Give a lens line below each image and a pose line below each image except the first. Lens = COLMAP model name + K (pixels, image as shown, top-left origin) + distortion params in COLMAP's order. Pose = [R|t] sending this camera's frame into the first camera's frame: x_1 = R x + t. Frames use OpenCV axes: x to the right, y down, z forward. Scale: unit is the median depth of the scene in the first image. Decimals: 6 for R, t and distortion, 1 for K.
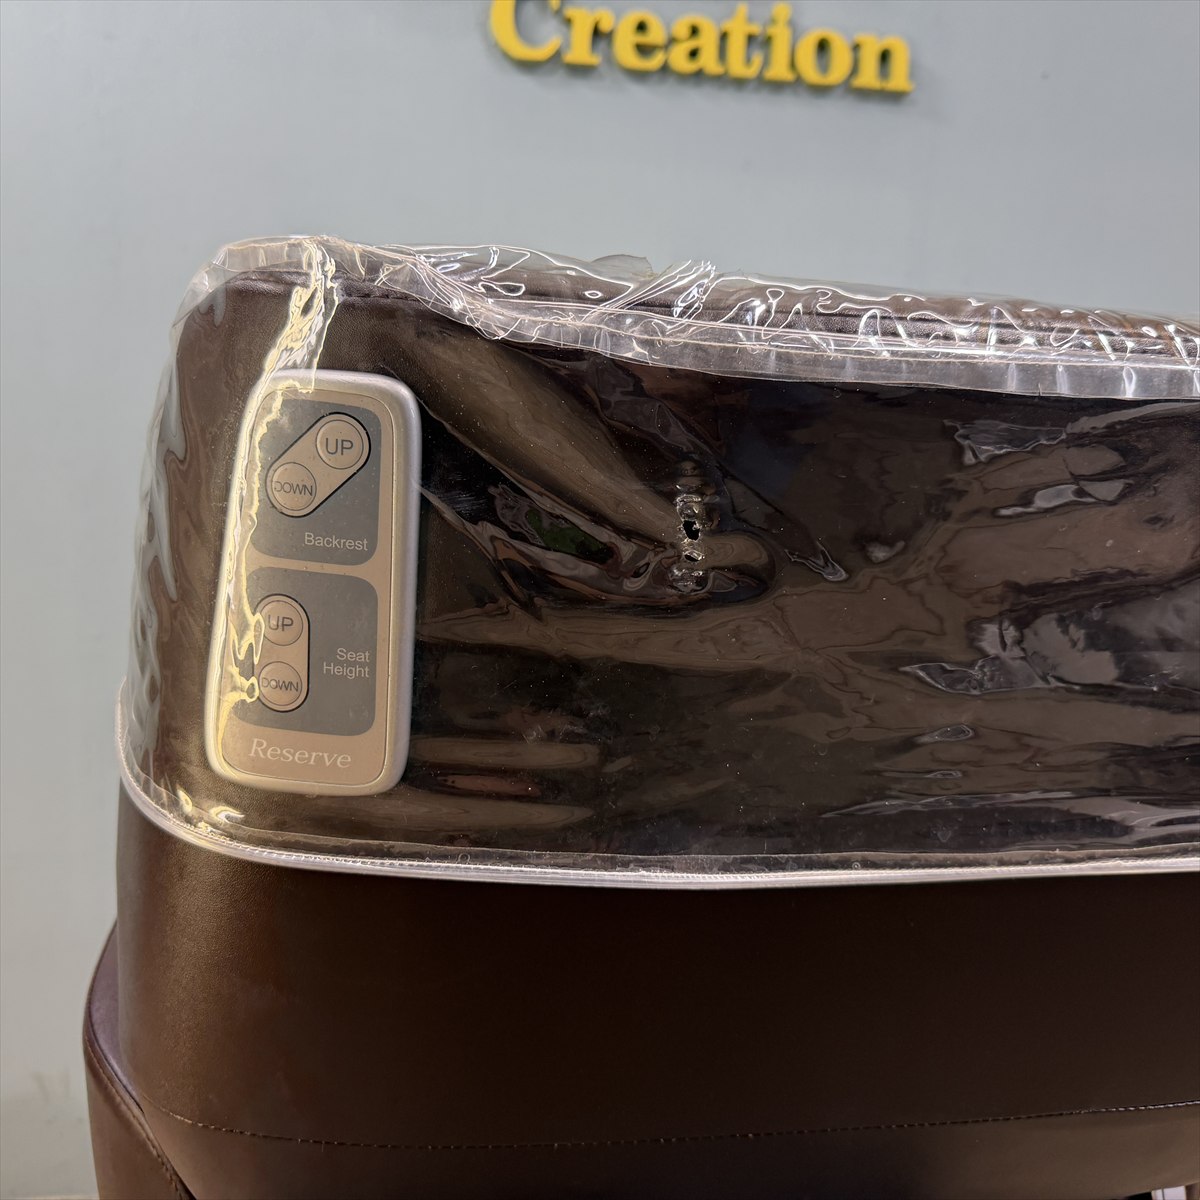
lens RADIAL K [[1165.0, 0, 604.3], [0, 1165.0, 600.1], [0, 0, 1]] dist [-0.015936, 0.000000]
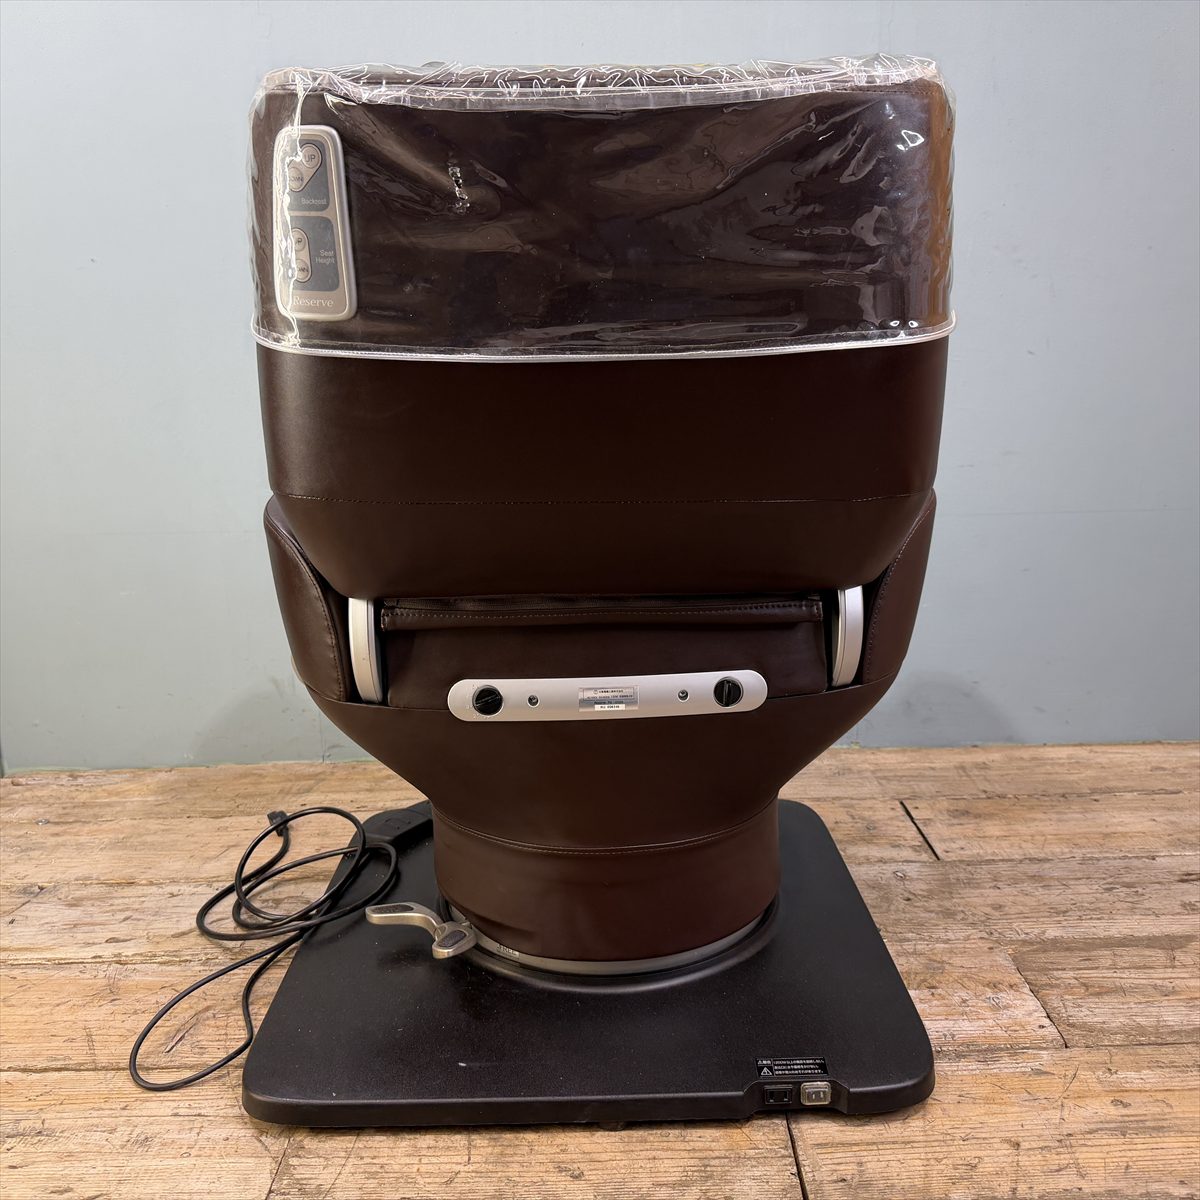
lens RADIAL K [[1165.0, 0, 603.6], [0, 1165.0, 631.7], [0, 0, 1]] dist [-0.015936, 0.000000]
pose [[0.980532, -0.004669, -0.196305, 0.806966], [0.035438, 0.987509, 0.153526, 0.472356], [0.193136, -0.157494, 0.968449, -1.318218]]
